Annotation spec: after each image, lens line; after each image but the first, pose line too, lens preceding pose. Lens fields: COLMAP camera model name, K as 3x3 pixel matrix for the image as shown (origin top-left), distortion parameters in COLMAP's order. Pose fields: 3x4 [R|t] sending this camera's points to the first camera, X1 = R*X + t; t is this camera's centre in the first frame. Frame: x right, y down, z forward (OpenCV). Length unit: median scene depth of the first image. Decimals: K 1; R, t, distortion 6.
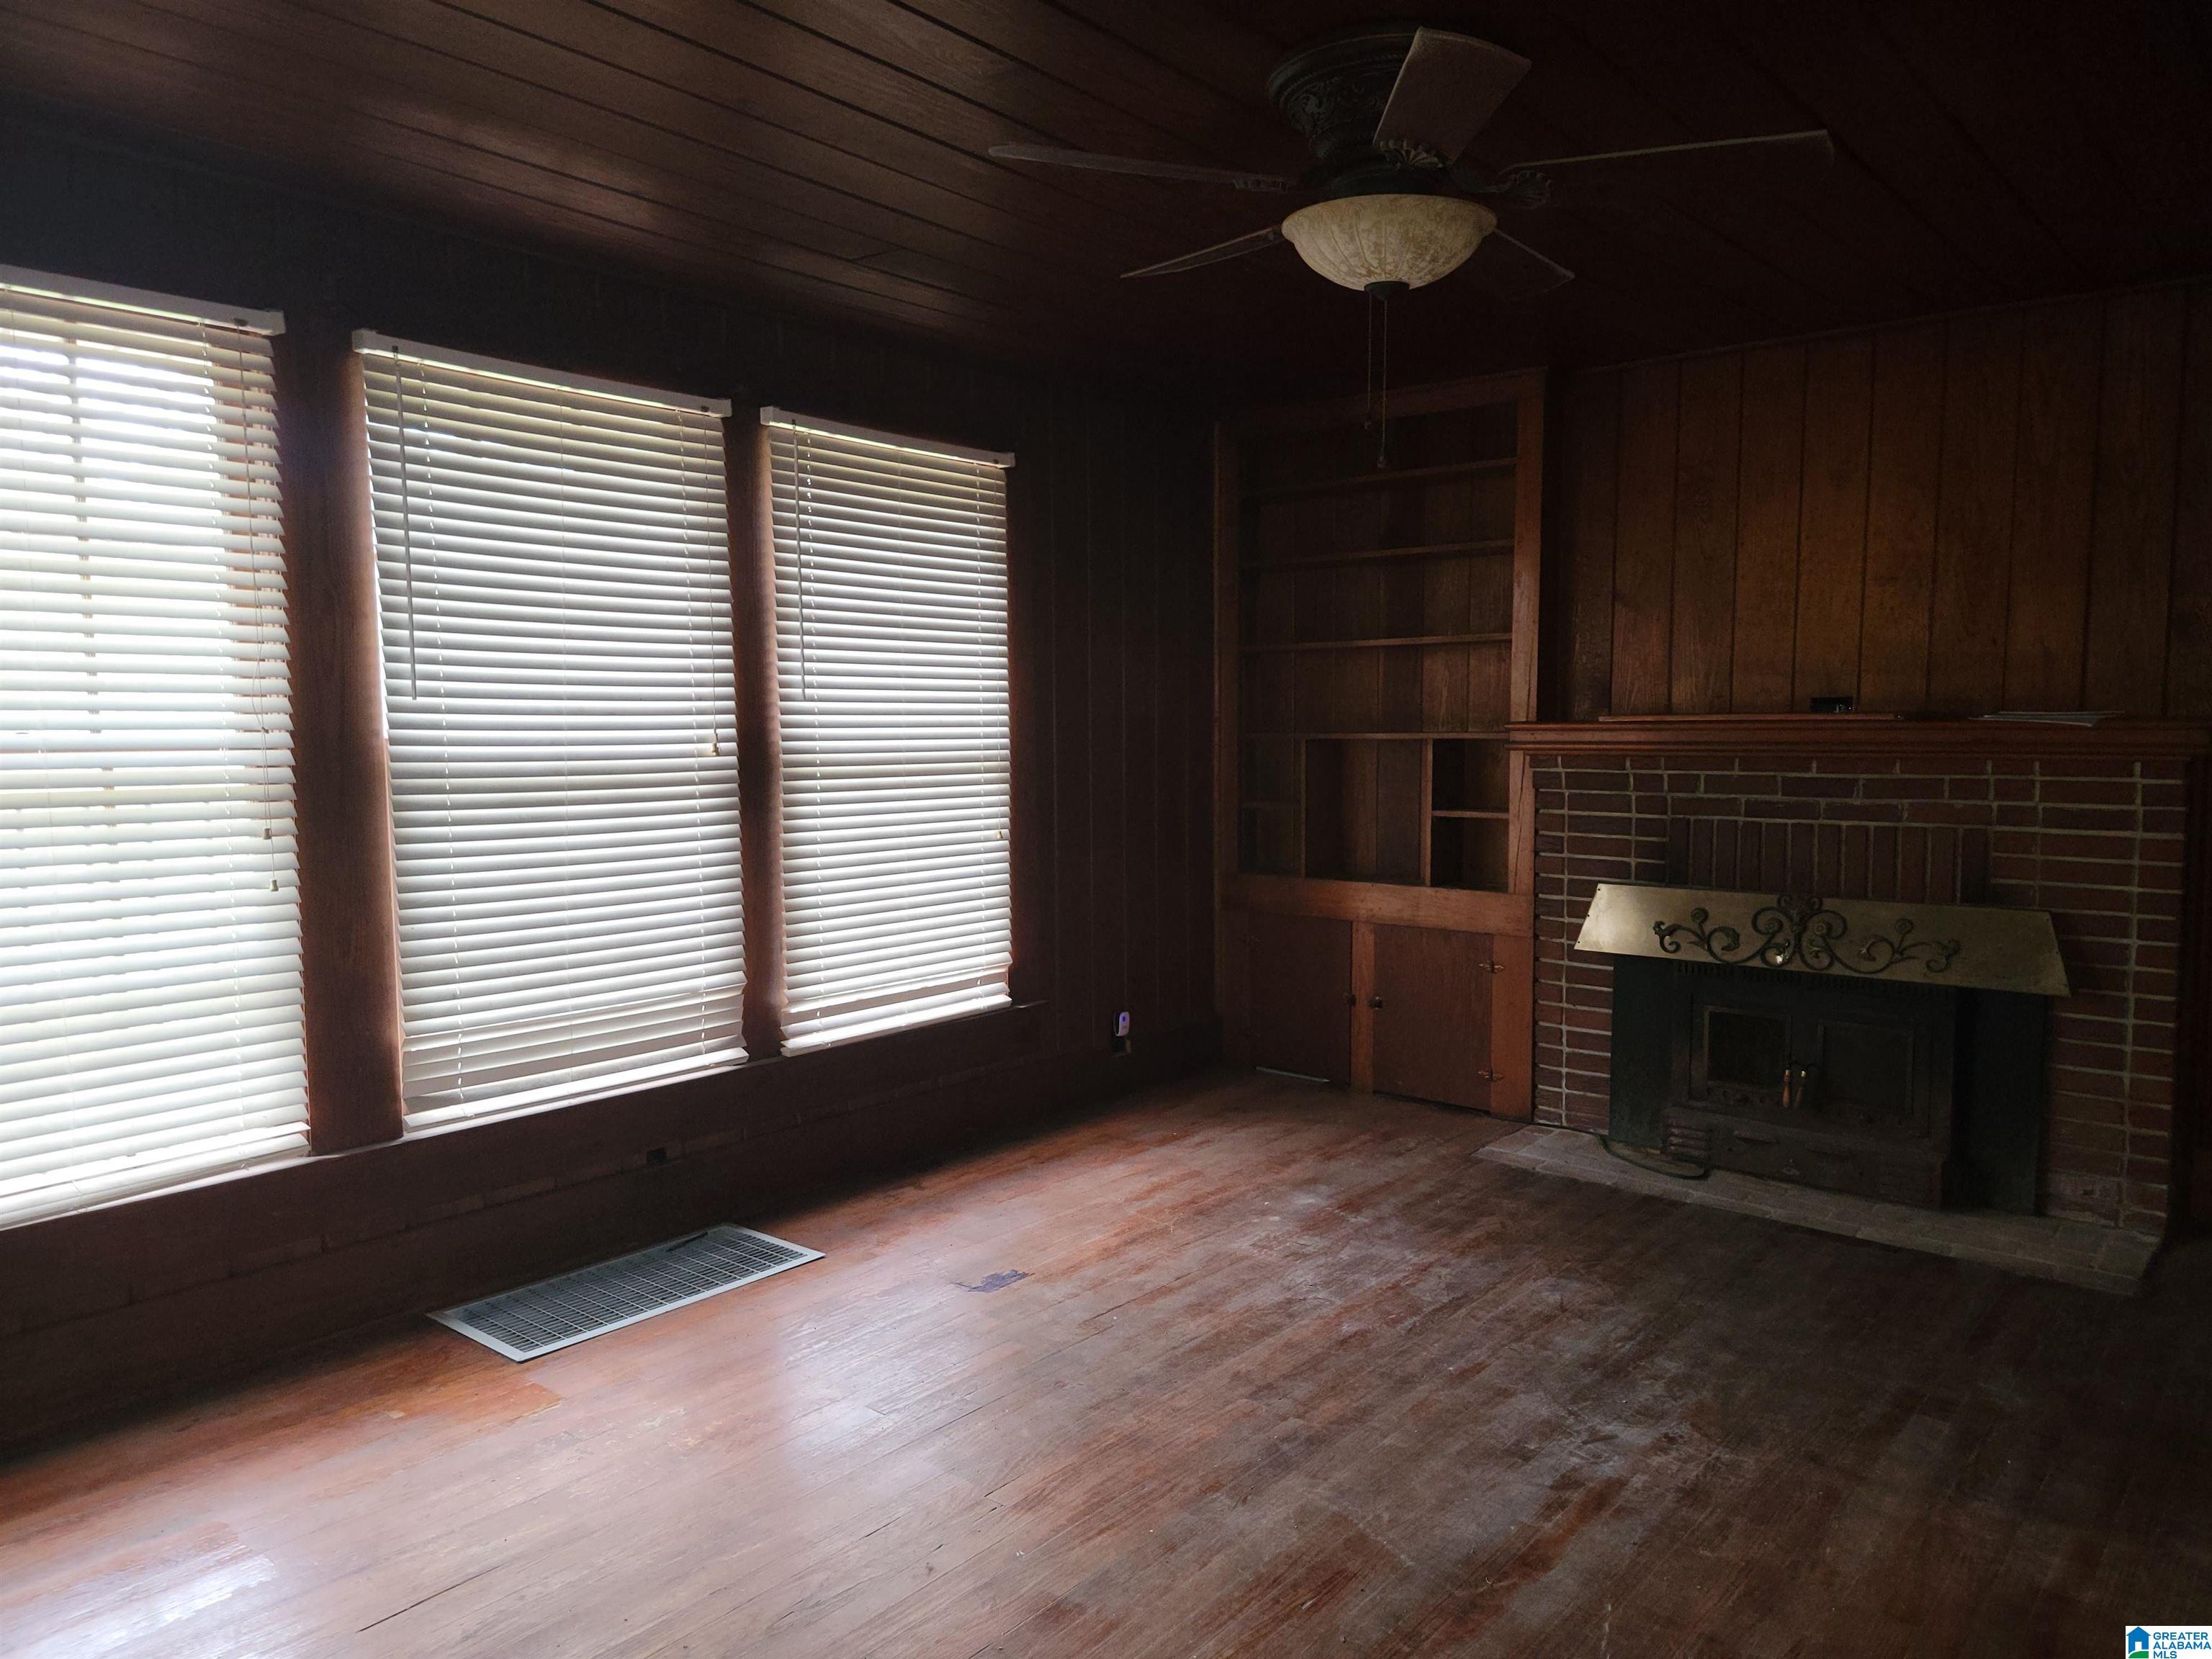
lens RADIAL K [[1479.5, 0, 1106.0], [0, 1479.5, 829.5], [0, 0, 1]] dist [0.033266, -0.047190]
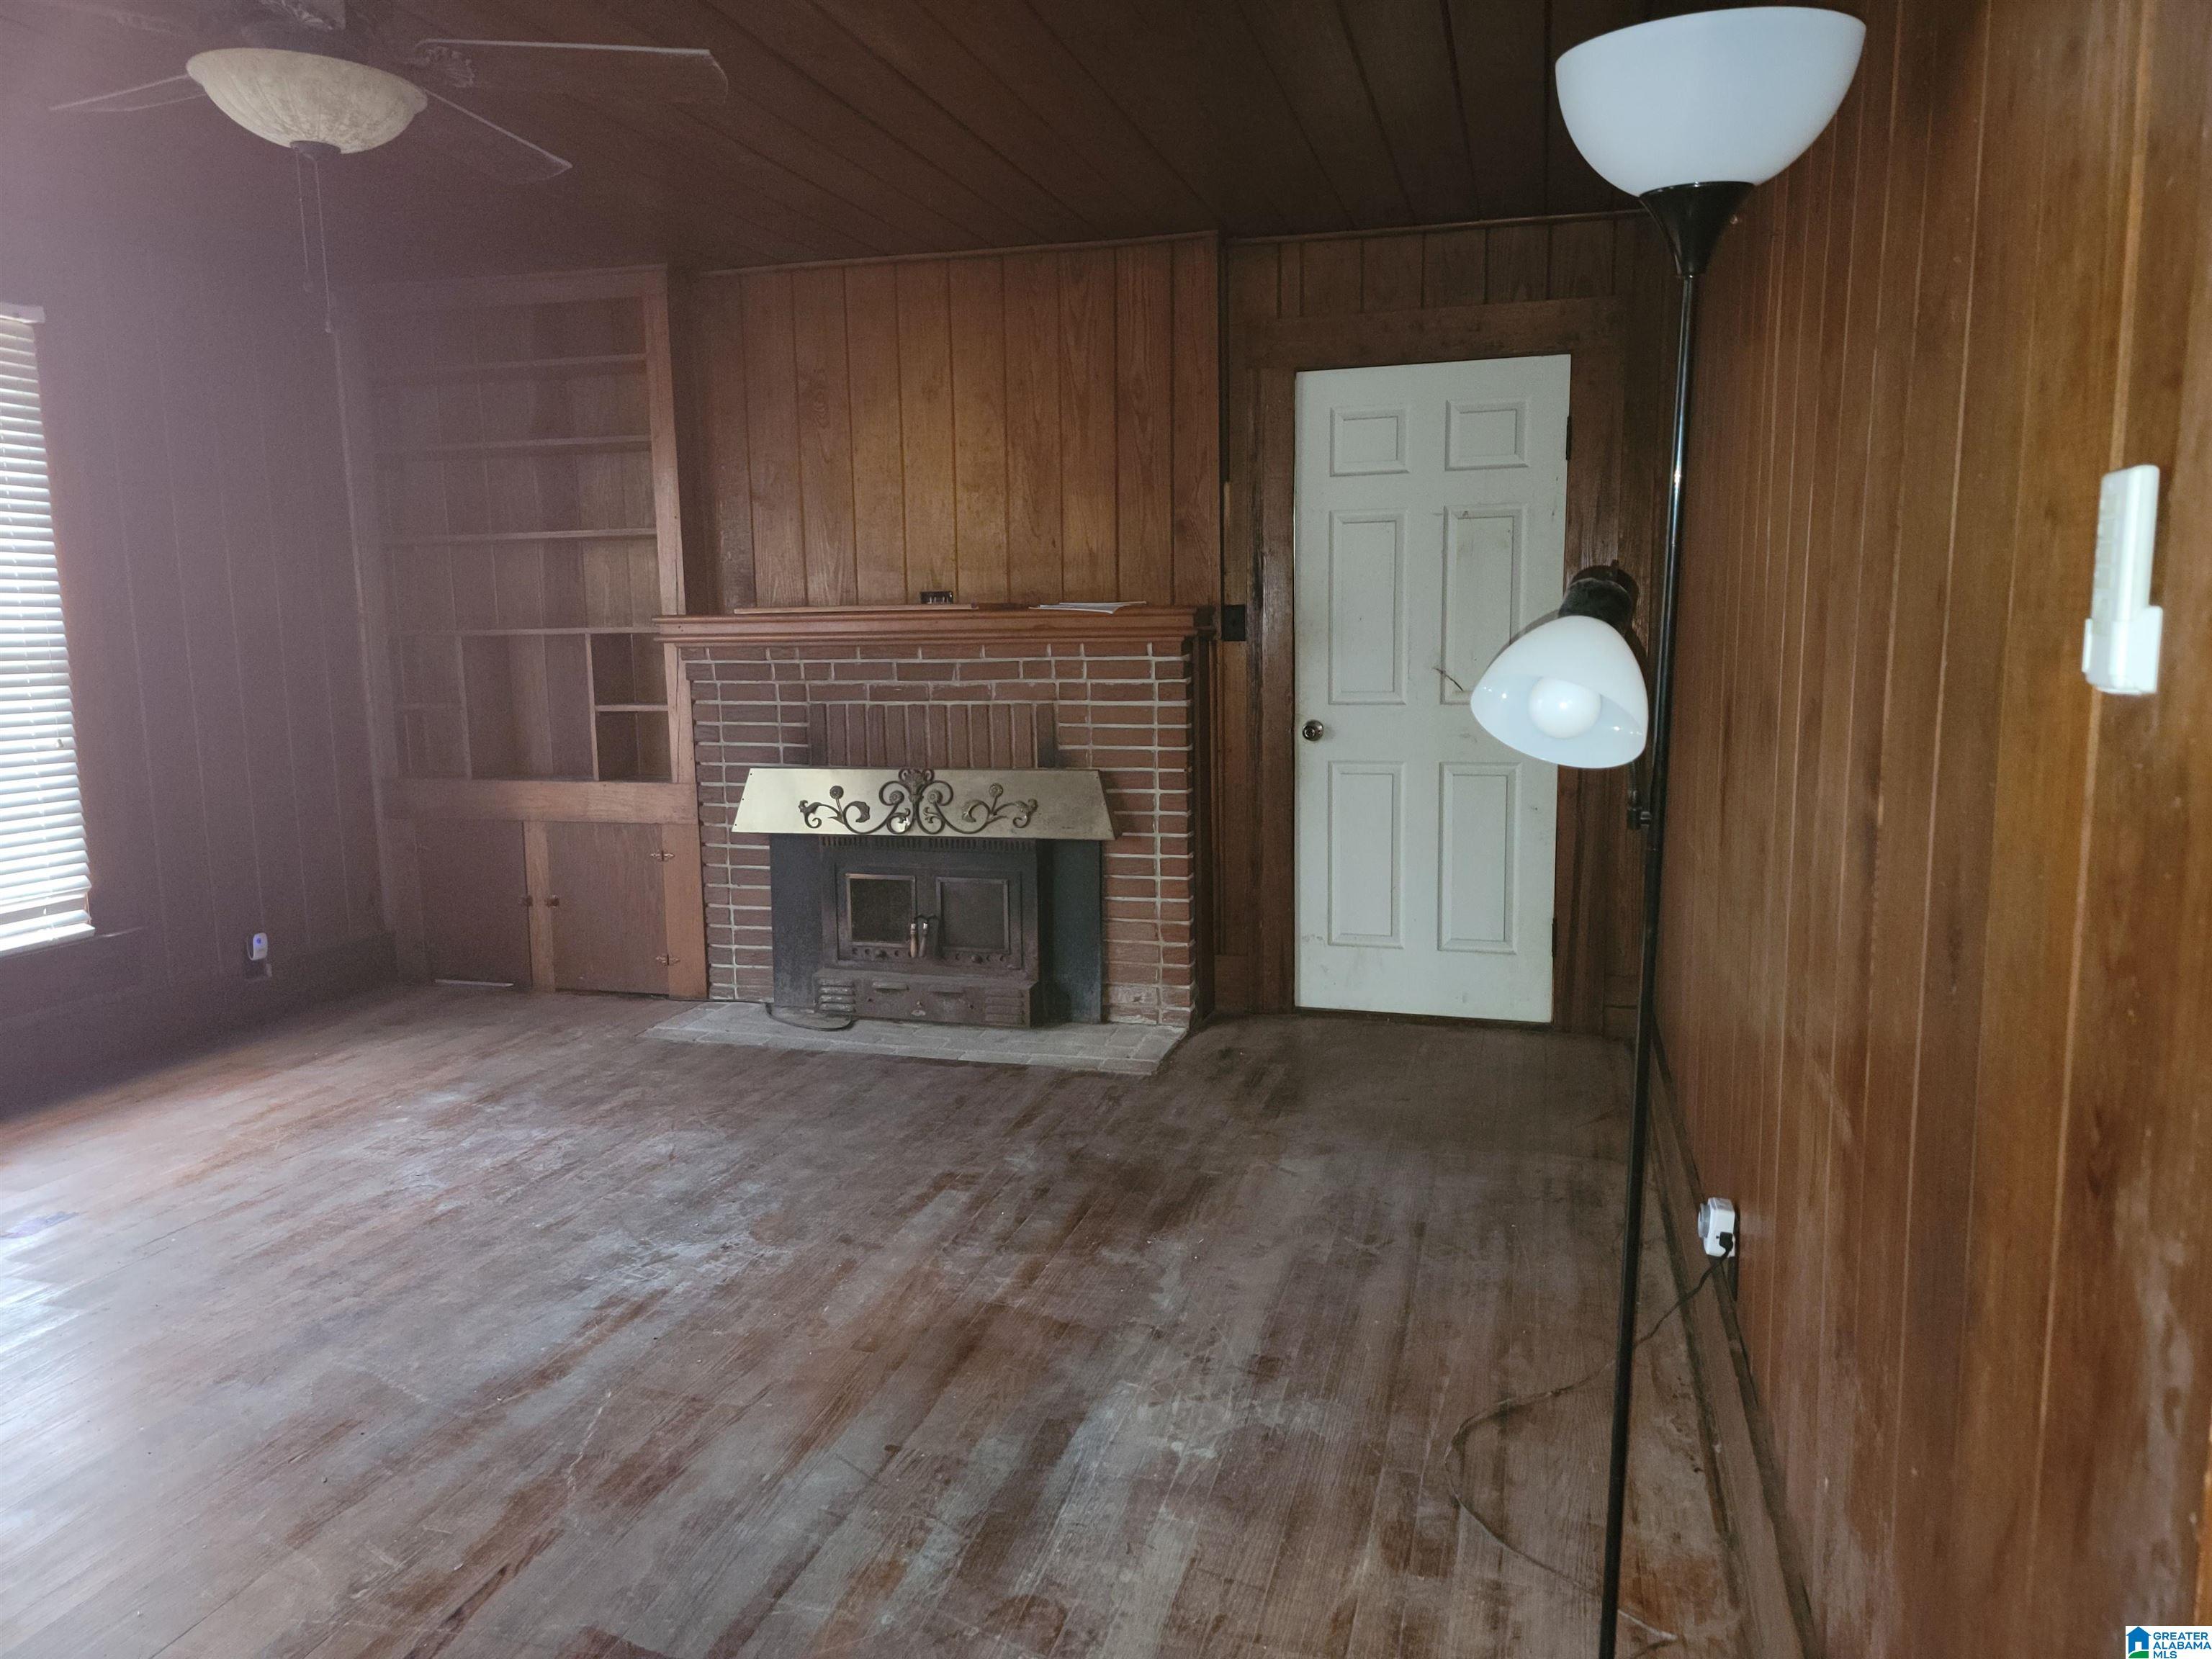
lens RADIAL K [[1479.5, 0, 1106.0], [0, 1479.5, 829.5], [0, 0, 1]] dist [0.033266, -0.047190]
pose [[0.903144, -0.063287, 0.424648, 0.127673], [0.039688, 0.997148, 0.064199, 0.025749], [-0.427500, -0.041127, 0.903080, -0.079267]]
